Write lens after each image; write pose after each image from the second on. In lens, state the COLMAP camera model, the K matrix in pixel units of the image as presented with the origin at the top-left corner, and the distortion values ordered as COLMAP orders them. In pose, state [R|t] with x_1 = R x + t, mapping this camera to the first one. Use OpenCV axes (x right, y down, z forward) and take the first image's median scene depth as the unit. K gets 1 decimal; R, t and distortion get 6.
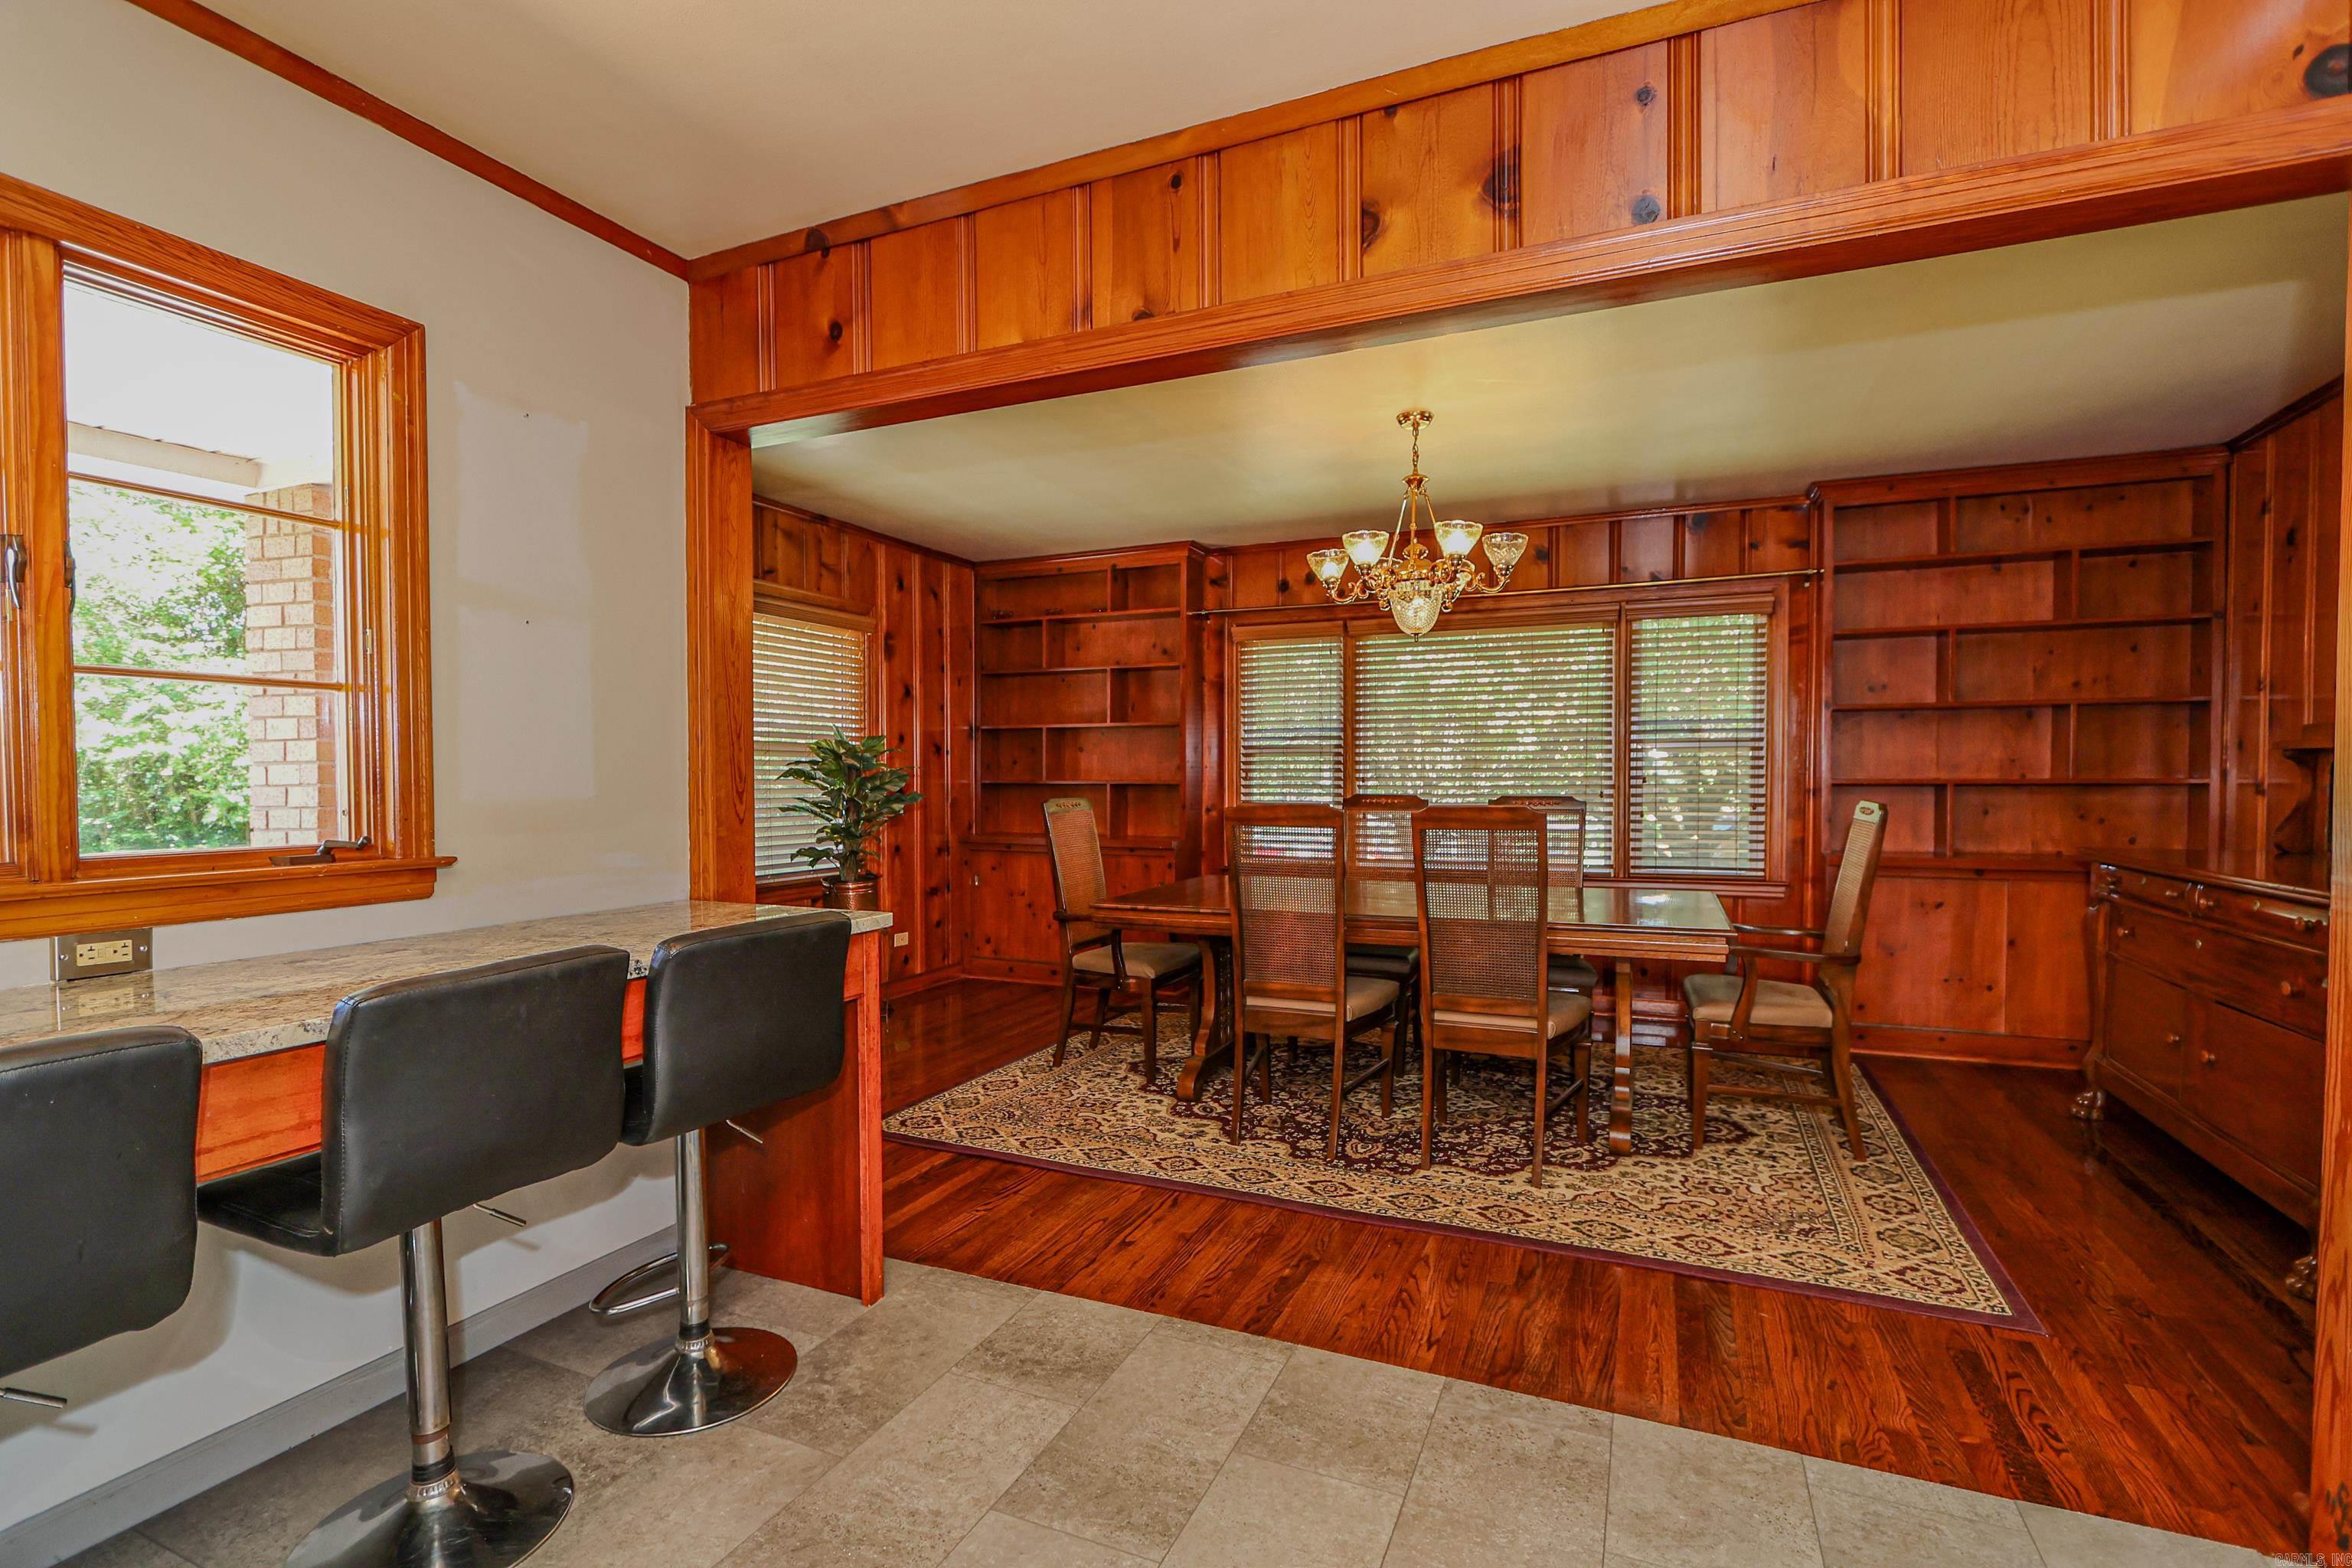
lens RADIAL K [[1100.3, 0, 1163.0], [0, 1100.3, 794.7], [0, 0, 1]] dist [-0.013817, 0.000184]
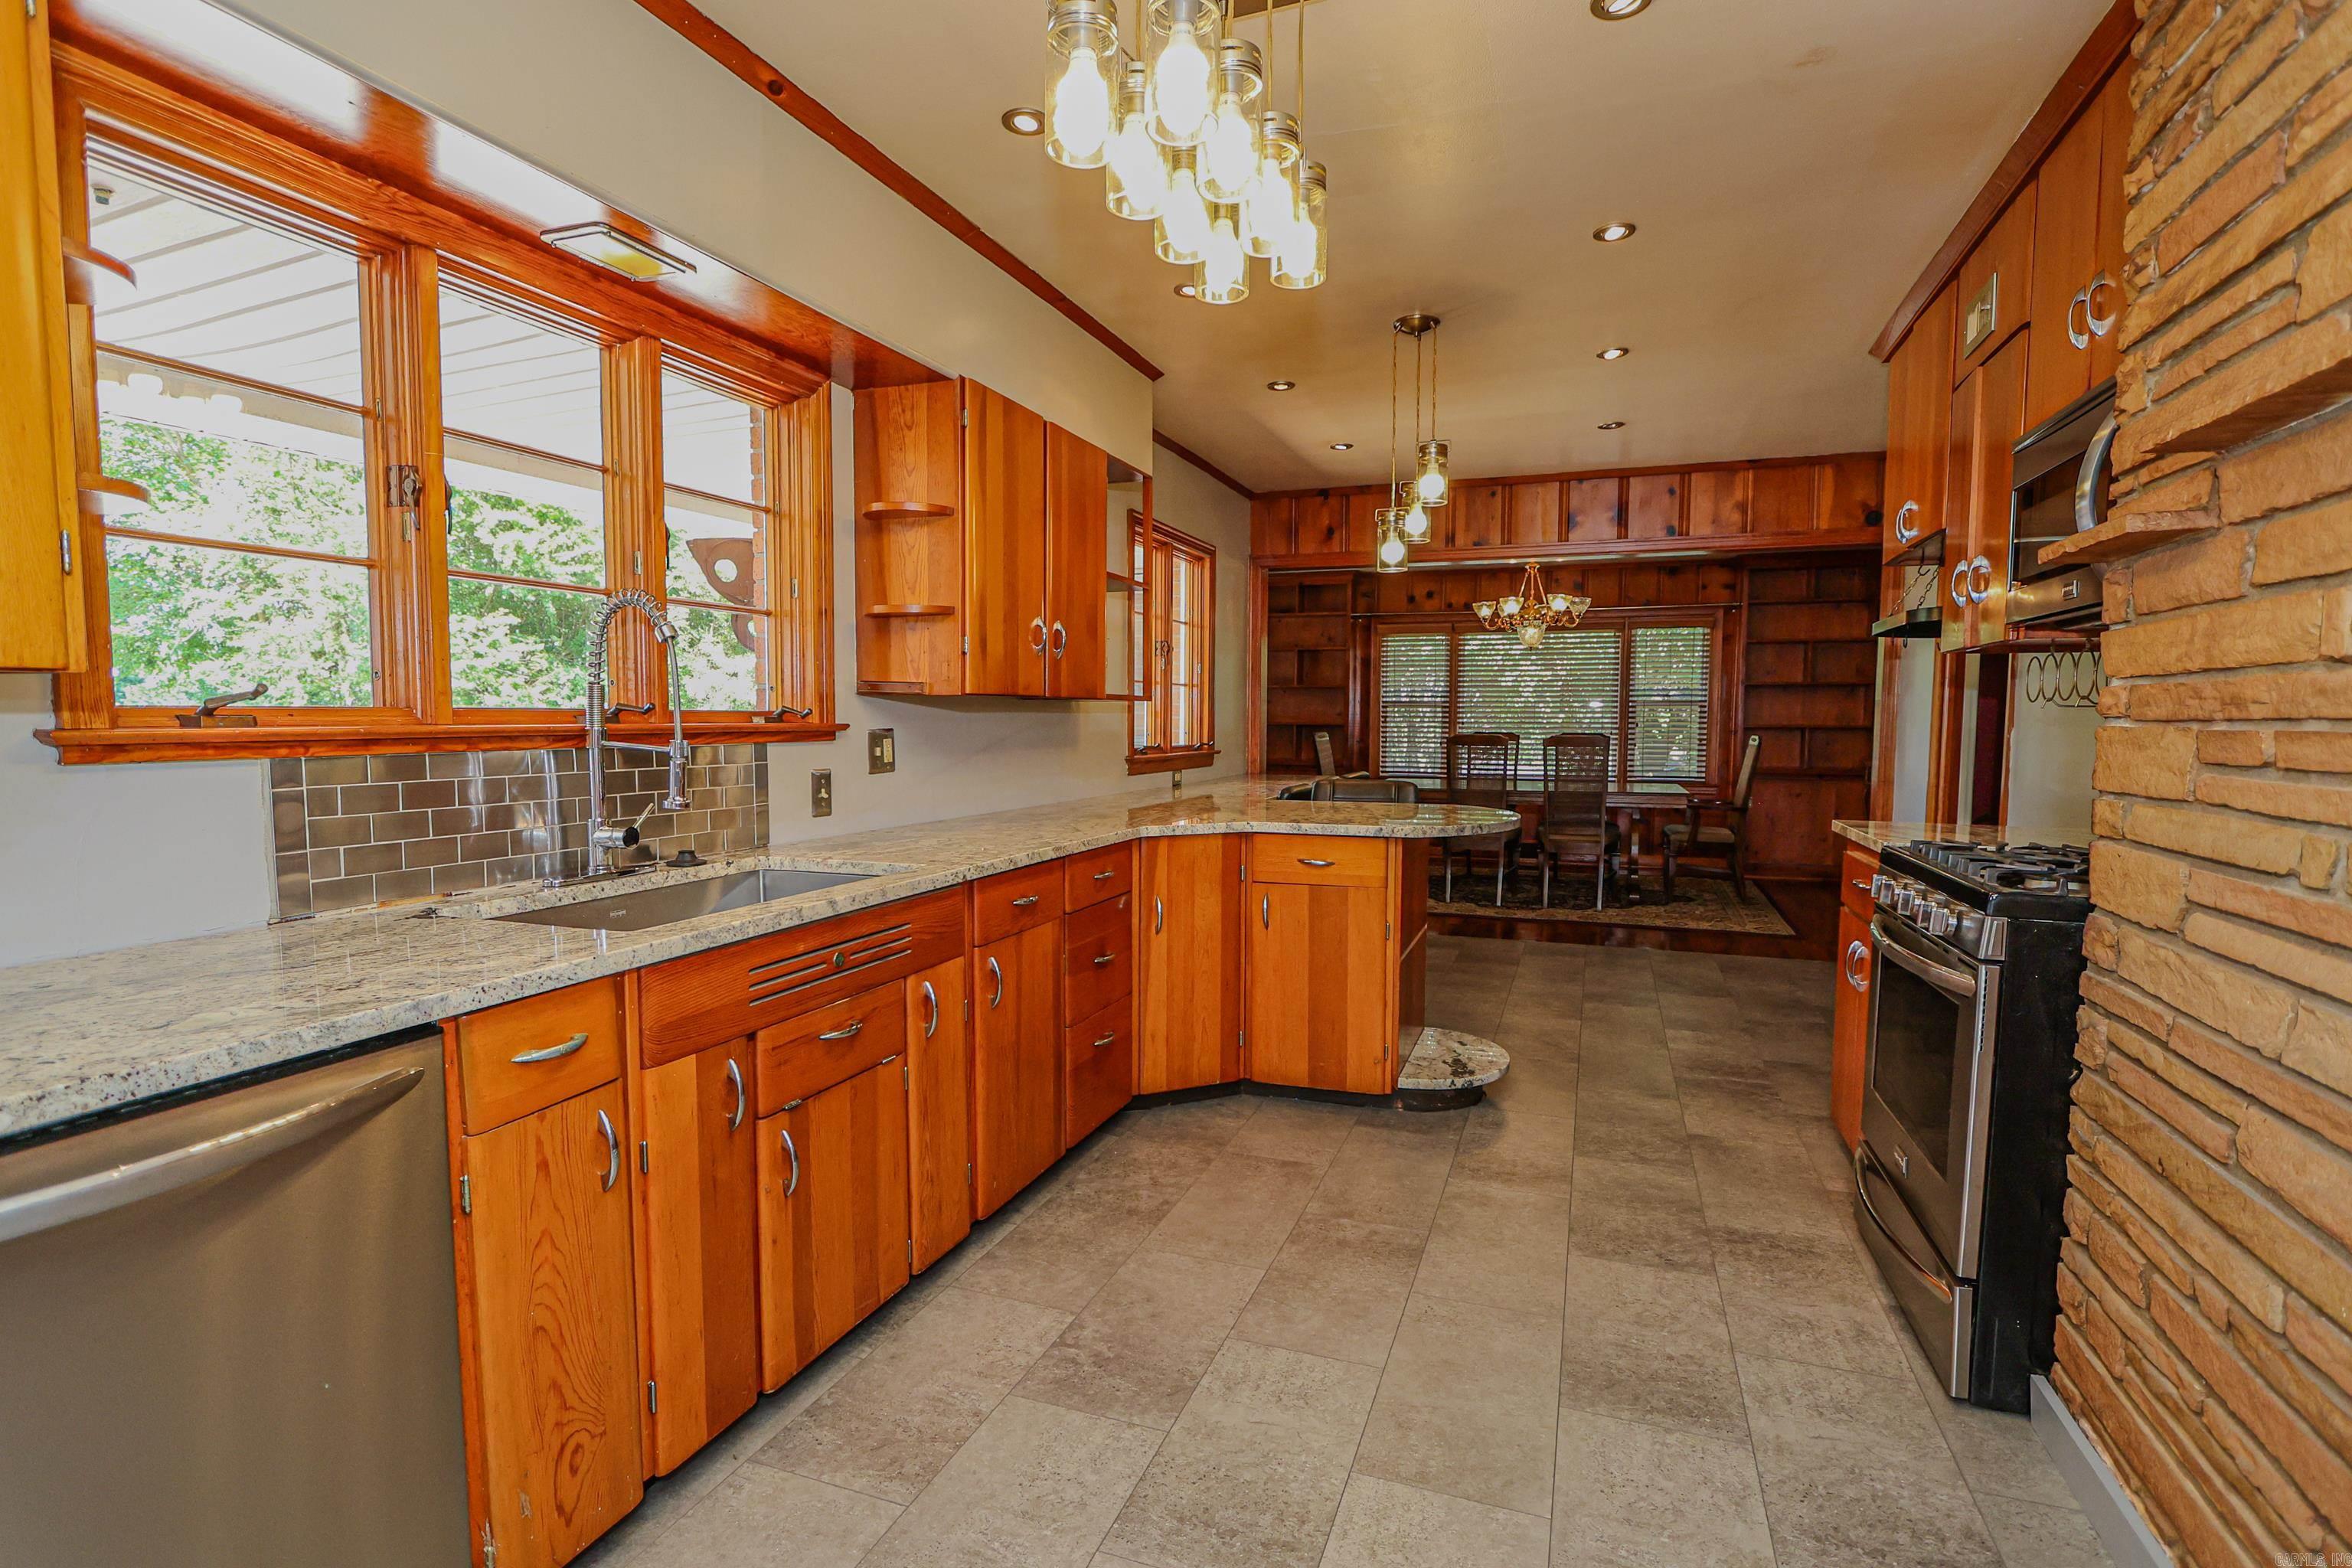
lens RADIAL K [[1100.3, 0, 1179.3], [0, 1100.3, 785.1], [0, 0, 1]] dist [-0.013817, 0.000184]
pose [[0.998617, 0.002698, 0.052499, -0.391683], [-0.005089, 0.998953, 0.045462, 0.006979], [-0.052321, -0.045666, 0.997586, -0.721605]]
